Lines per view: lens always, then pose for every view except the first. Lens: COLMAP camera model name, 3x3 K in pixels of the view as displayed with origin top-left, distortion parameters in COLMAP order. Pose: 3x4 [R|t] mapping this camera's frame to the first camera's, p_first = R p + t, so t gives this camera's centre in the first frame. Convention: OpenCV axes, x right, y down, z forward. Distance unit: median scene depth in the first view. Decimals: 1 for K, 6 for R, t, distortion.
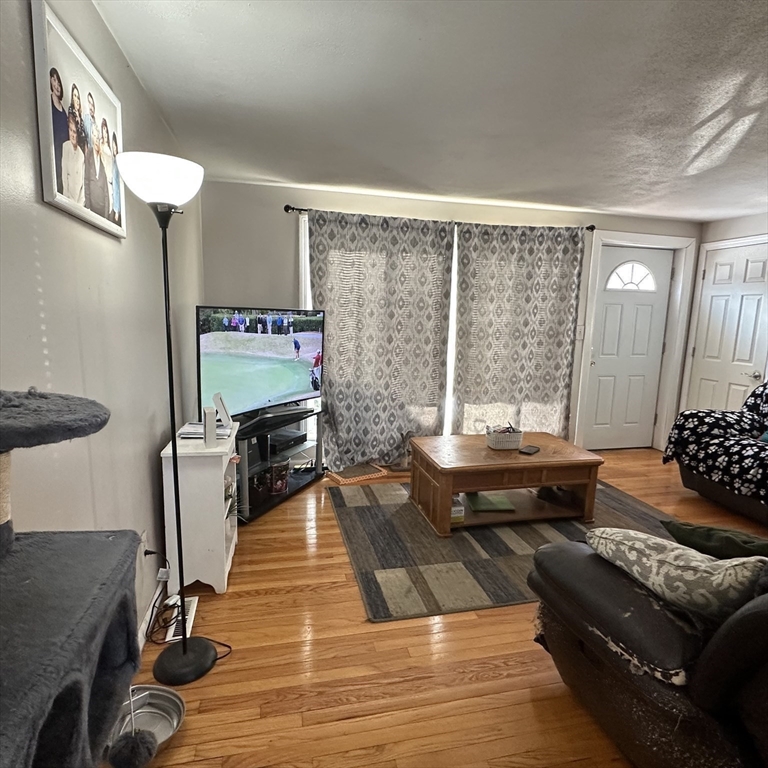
lens RADIAL K [[464.2, 0, 381.1], [0, 464.2, 390.5], [0, 0, 1]] dist [-0.009169, 0.005186]
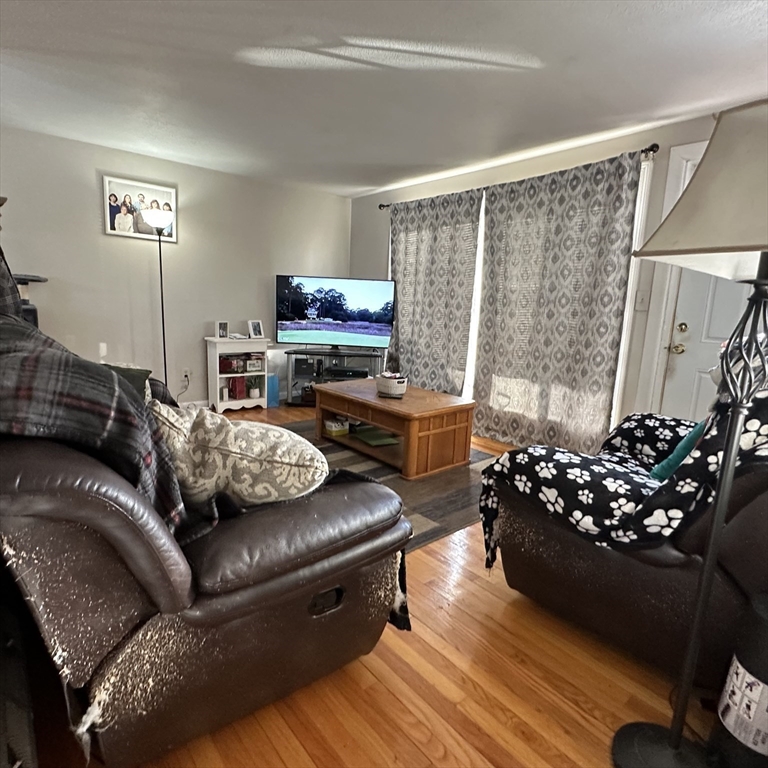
lens RADIAL K [[464.2, 0, 379.1], [0, 464.2, 388.0], [0, 0, 1]] dist [-0.009169, 0.005186]
pose [[0.453792, 0.155097, -0.877507, 1.051896], [-0.178933, 0.980540, 0.080775, 0.023843], [0.872958, 0.120360, 0.472713, 0.396025]]
